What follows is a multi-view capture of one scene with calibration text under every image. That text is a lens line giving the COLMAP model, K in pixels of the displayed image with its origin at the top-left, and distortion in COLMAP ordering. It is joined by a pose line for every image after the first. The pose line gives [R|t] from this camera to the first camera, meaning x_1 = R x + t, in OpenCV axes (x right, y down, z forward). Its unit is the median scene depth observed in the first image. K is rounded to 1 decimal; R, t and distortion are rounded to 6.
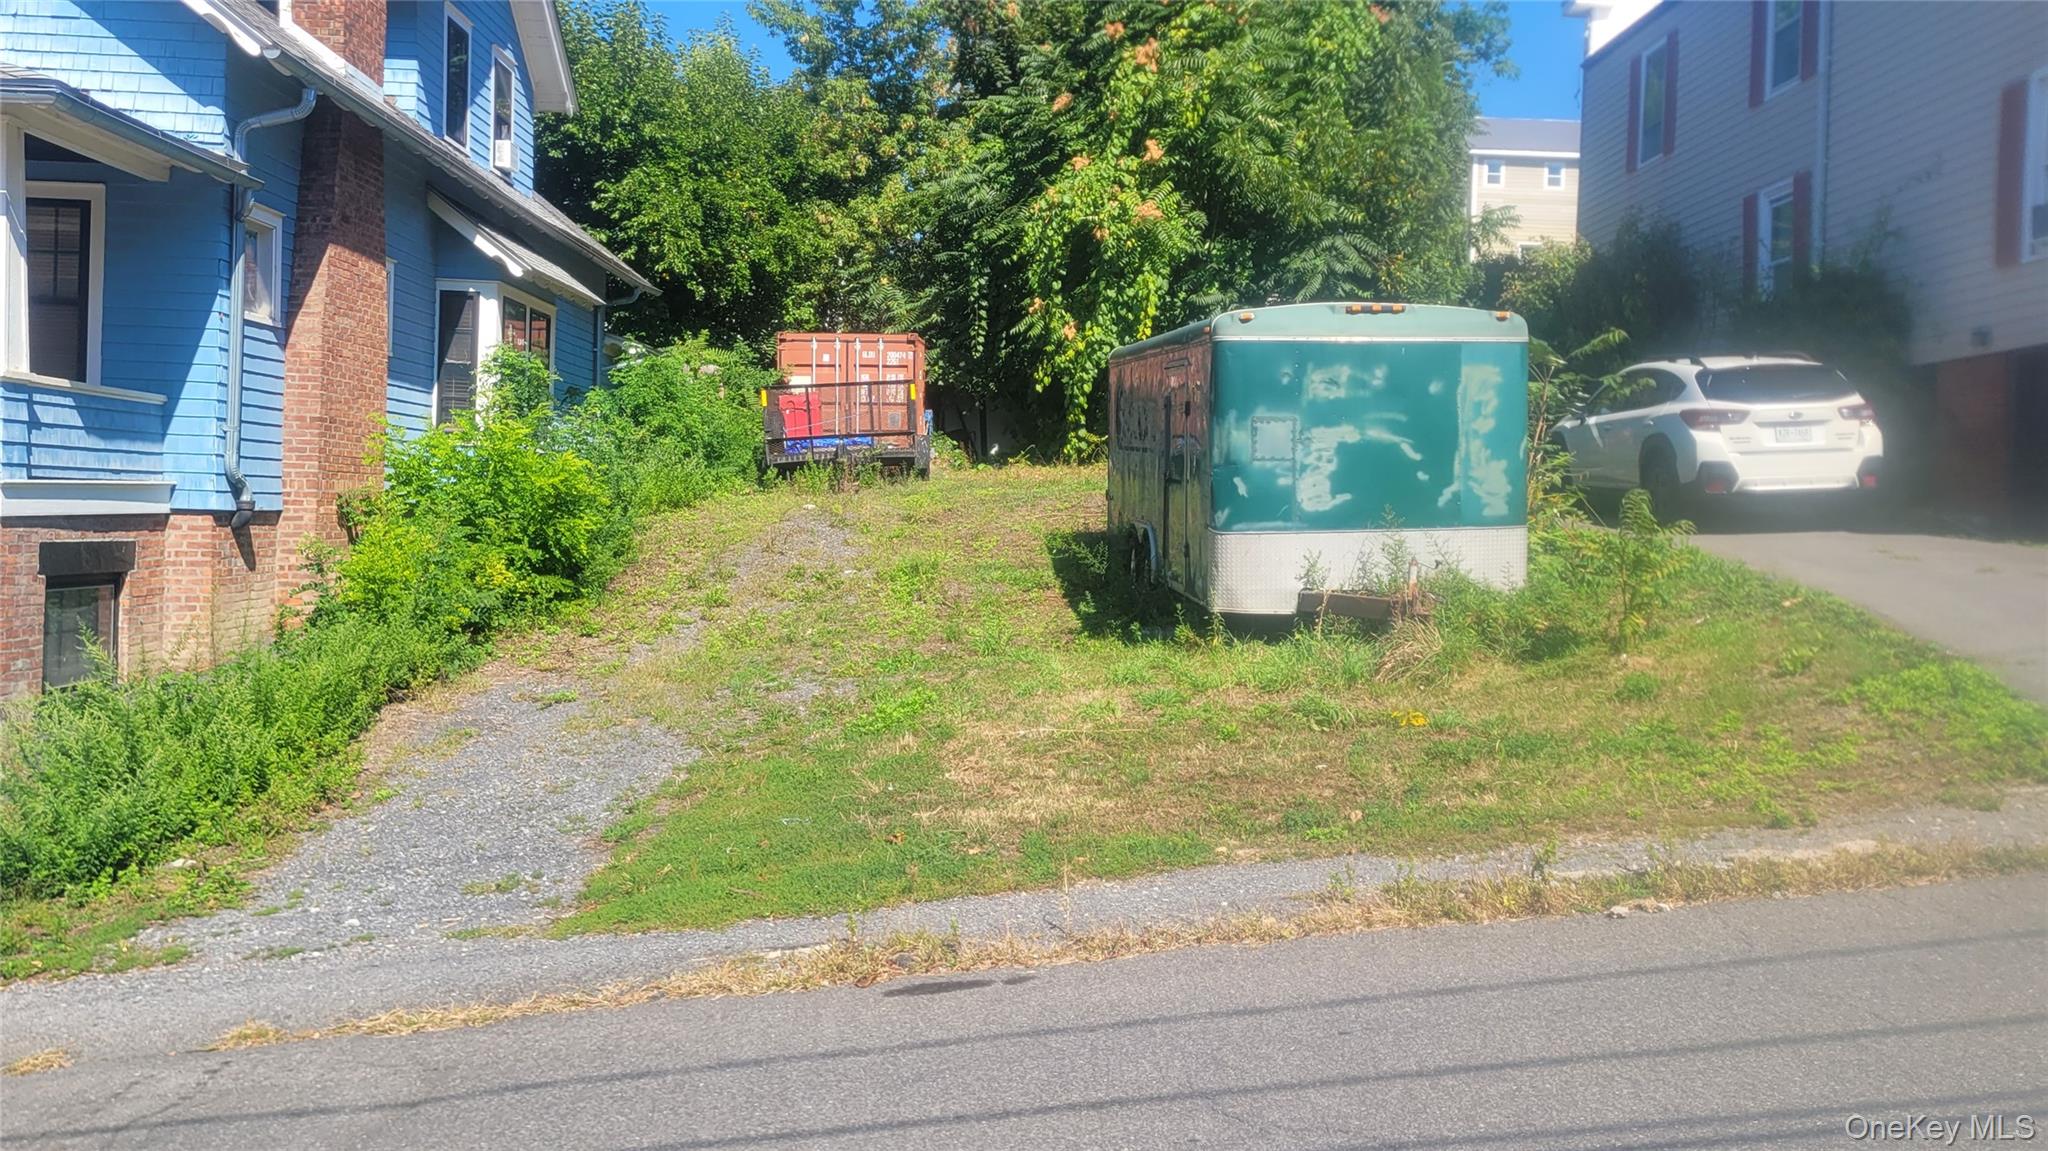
lens RADIAL K [[1835.6, 0, 1109.4], [0, 1835.6, 576.7], [0, 0, 1]] dist [-0.015693, -0.003789]
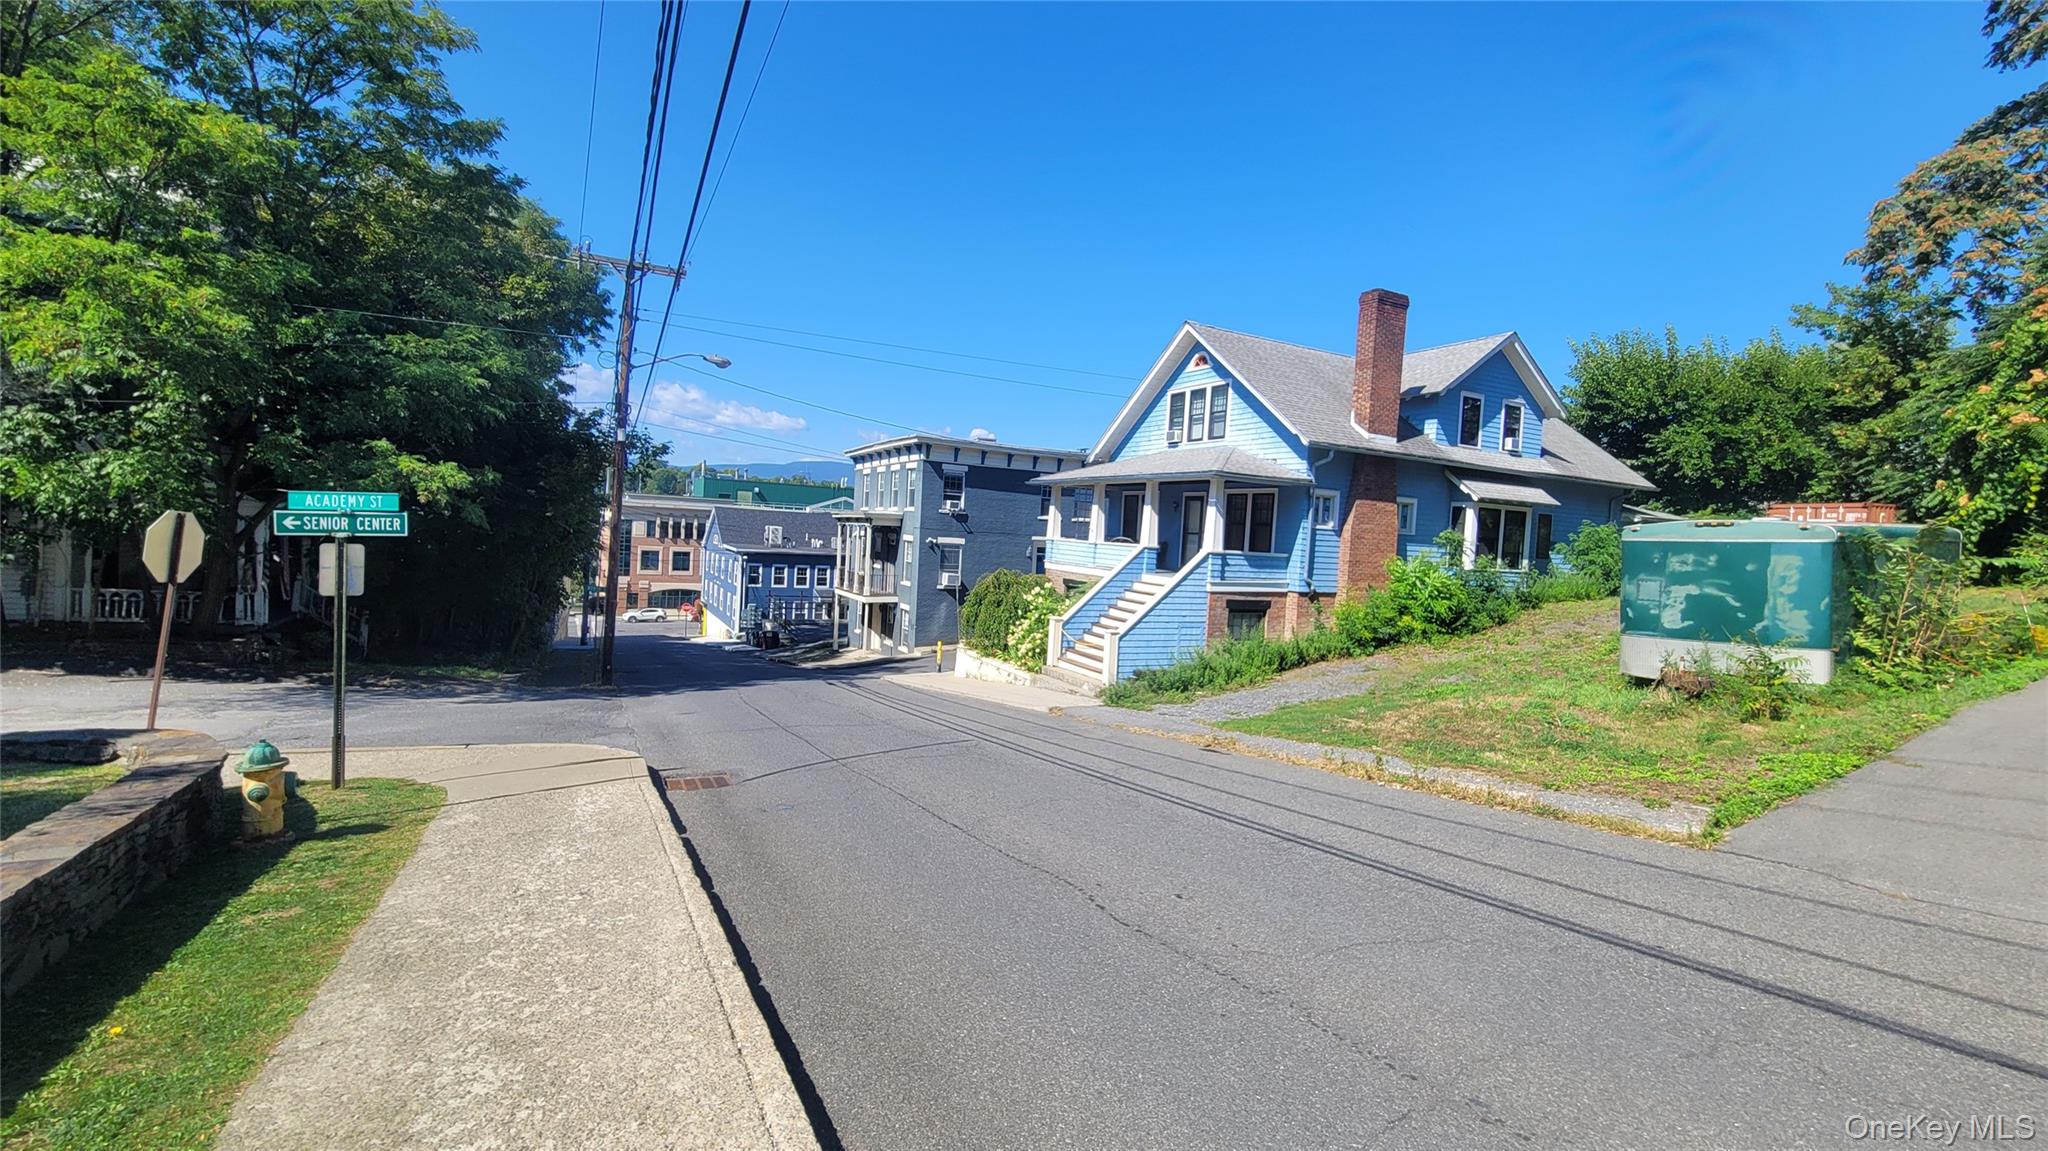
lens RADIAL K [[897.3, 0, 1030.9], [0, 897.3, 546.5], [0, 0, 1]] dist [0.001230, 0.000226]
pose [[0.393747, 0.016708, -0.919067, 0.590512], [-0.072180, 0.997310, -0.012793, -0.050309], [0.916381, 0.071375, 0.393893, -0.002418]]
